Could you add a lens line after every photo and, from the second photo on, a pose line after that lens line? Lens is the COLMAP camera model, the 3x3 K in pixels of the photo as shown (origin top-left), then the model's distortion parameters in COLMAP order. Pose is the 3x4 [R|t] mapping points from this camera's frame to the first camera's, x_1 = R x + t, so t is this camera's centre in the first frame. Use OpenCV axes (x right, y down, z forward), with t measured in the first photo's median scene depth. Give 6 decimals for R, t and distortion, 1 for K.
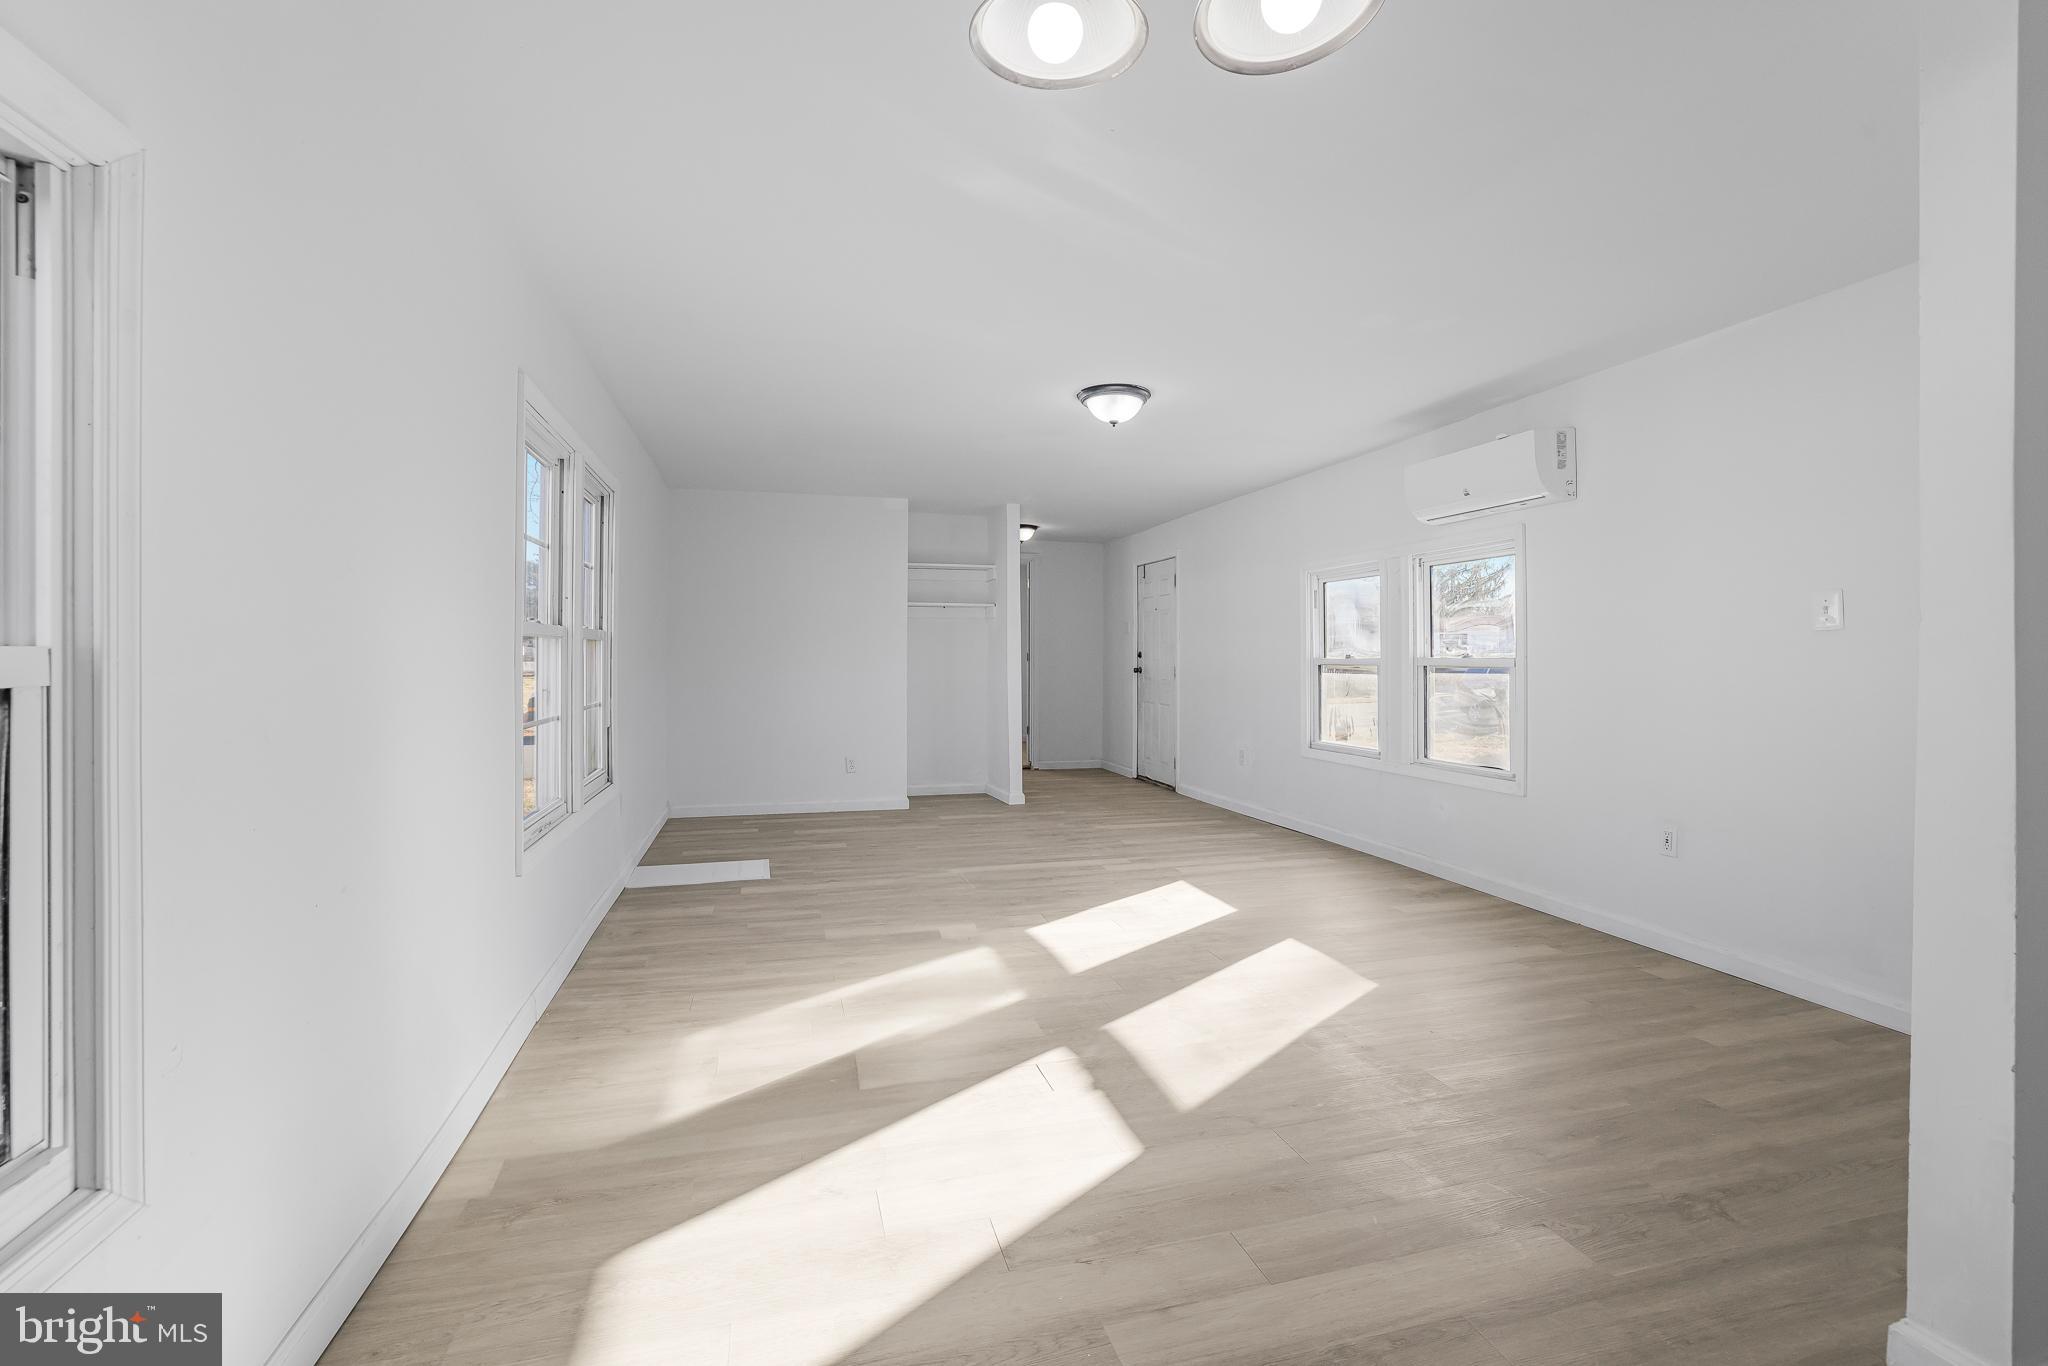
lens RADIAL K [[872.9, 0, 1015.0], [0, 872.9, 653.0], [0, 0, 1]] dist [-0.031607, 0.000057]
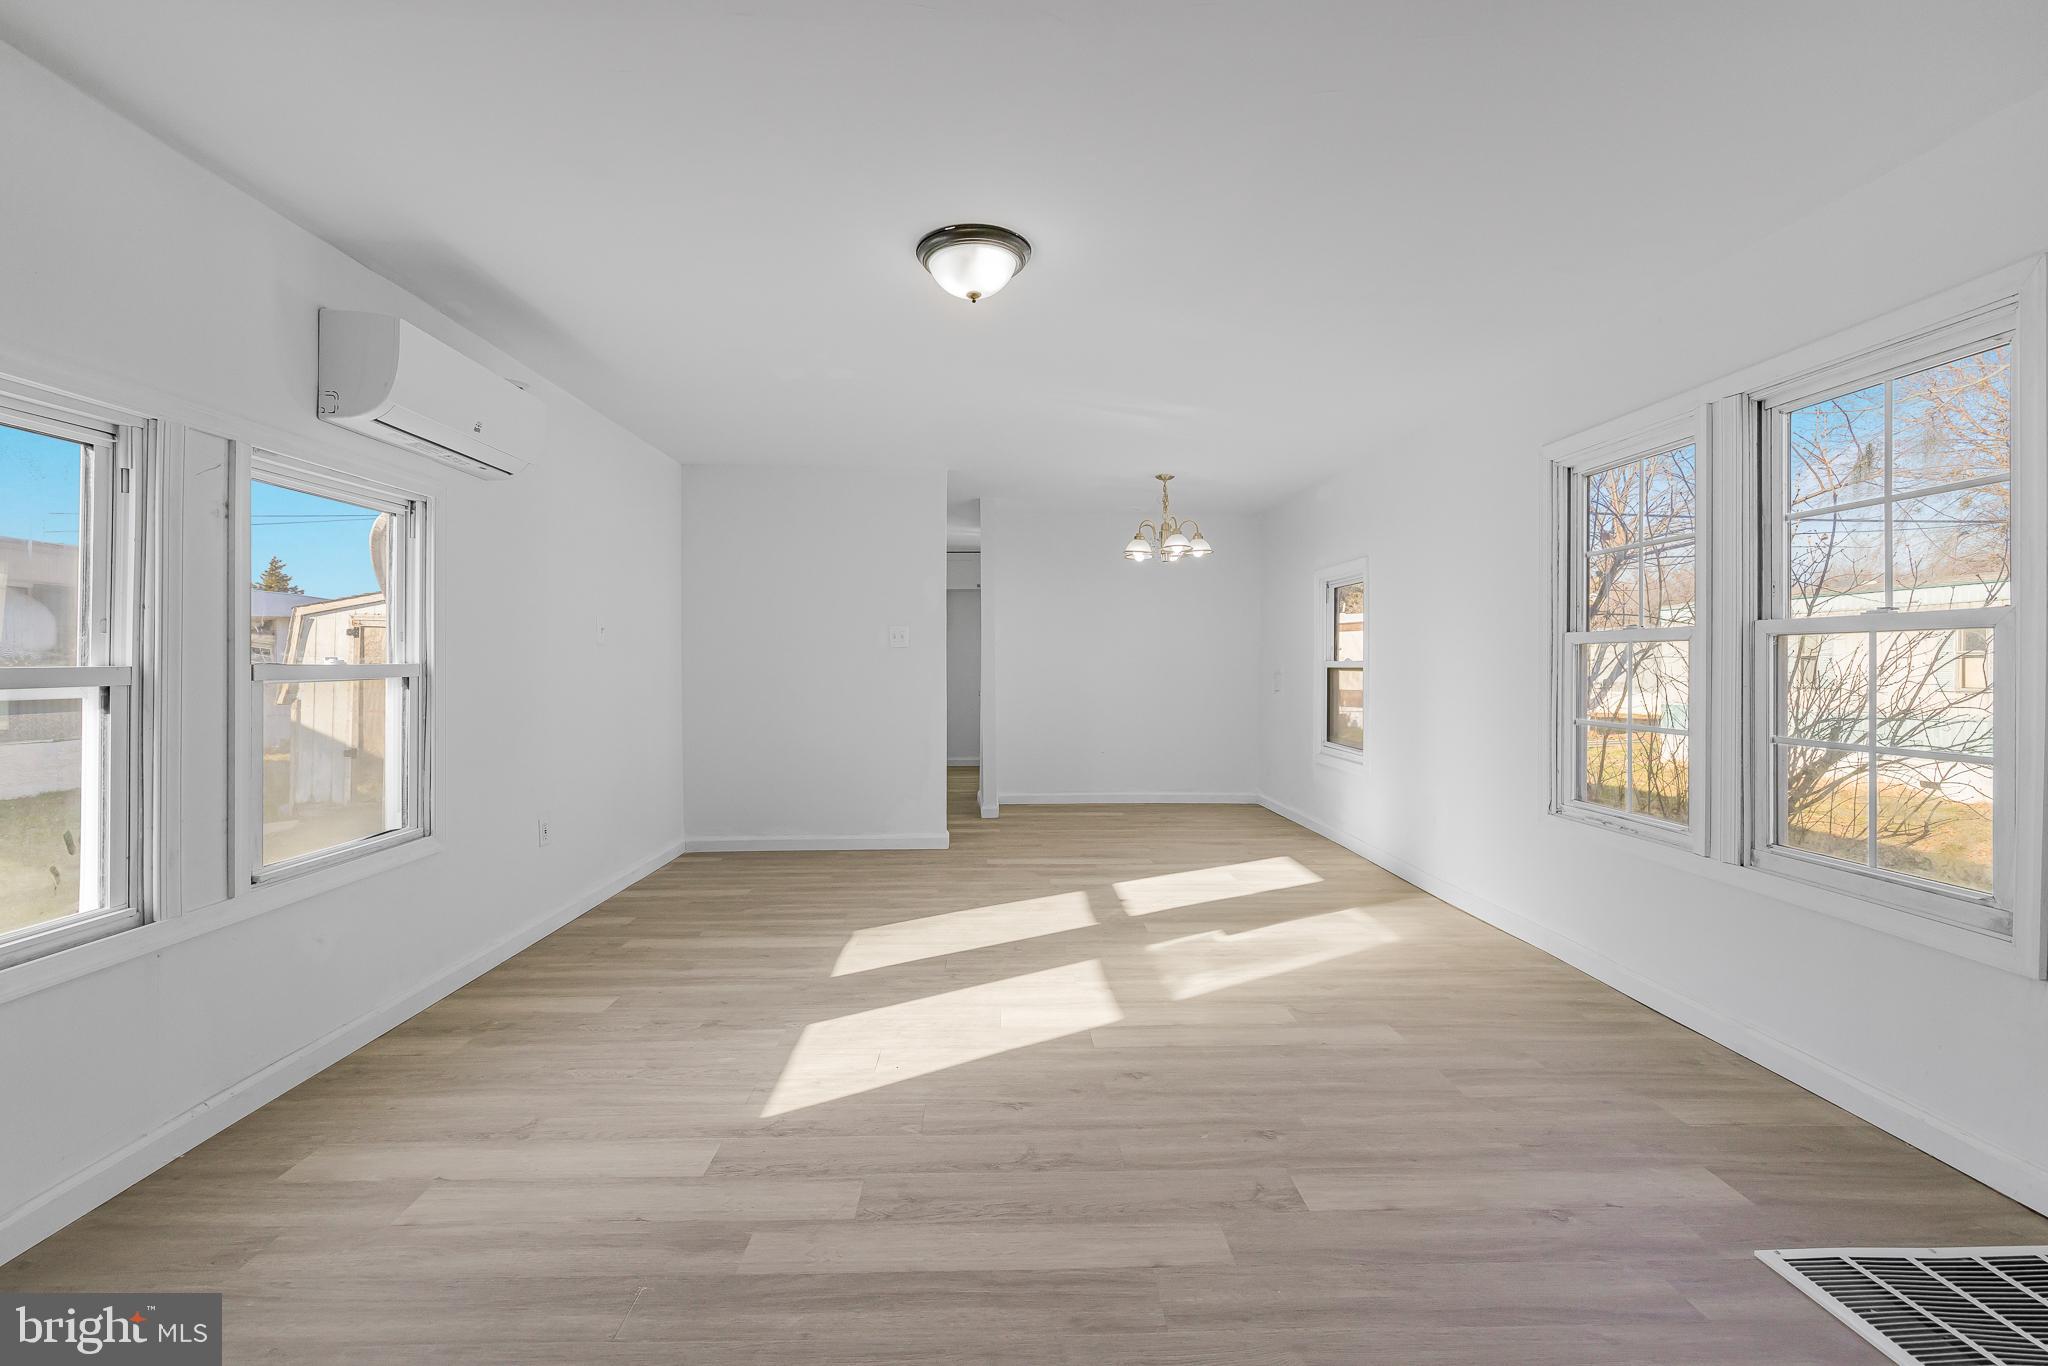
lens RADIAL K [[879.0, 0, 1019.3], [0, 879.0, 664.5], [0, 0, 1]] dist [0.001556, 0.000315]
pose [[-0.974765, -0.000515, 0.223232, -0.066769], [-0.000979, 0.999998, -0.001969, 0.007512], [-0.223231, -0.002138, -0.974763, 1.735459]]
